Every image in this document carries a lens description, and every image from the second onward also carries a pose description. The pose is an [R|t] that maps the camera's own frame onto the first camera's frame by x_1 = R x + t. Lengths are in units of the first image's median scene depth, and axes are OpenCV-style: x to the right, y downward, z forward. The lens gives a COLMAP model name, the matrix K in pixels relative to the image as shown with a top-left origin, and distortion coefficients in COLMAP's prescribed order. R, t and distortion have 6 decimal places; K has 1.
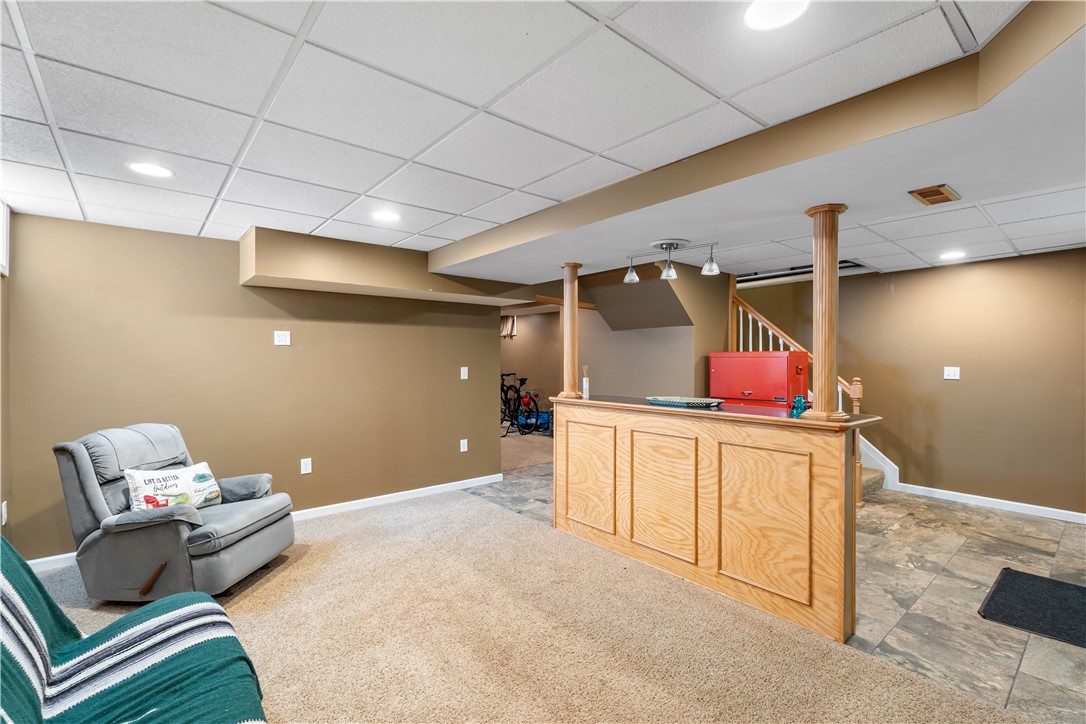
lens RADIAL K [[482.6, 0, 550.4], [0, 482.6, 360.7], [0, 0, 1]] dist [-0.002561, 0.001230]
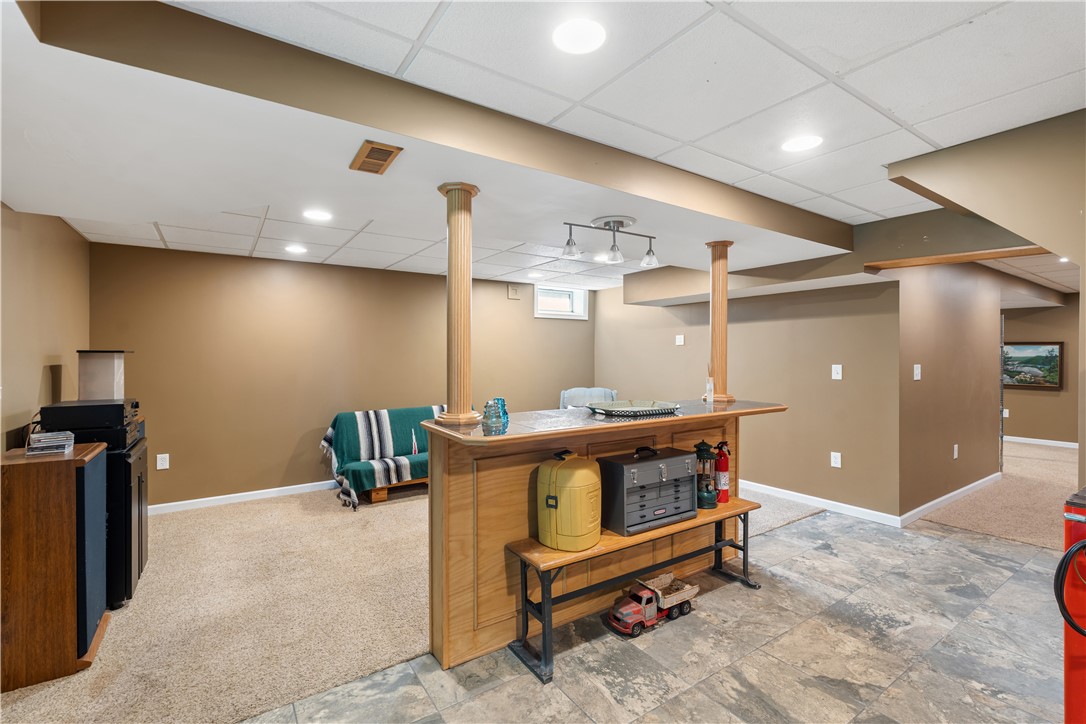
lens RADIAL K [[482.6, 0, 550.1], [0, 482.6, 358.5], [0, 0, 1]] dist [-0.002561, 0.001230]
pose [[-0.106402, 0.004835, -0.994311, 0.743205], [-0.003332, 0.999981, 0.005220, 0.000270], [0.994318, 0.003869, -0.106384, 0.647234]]
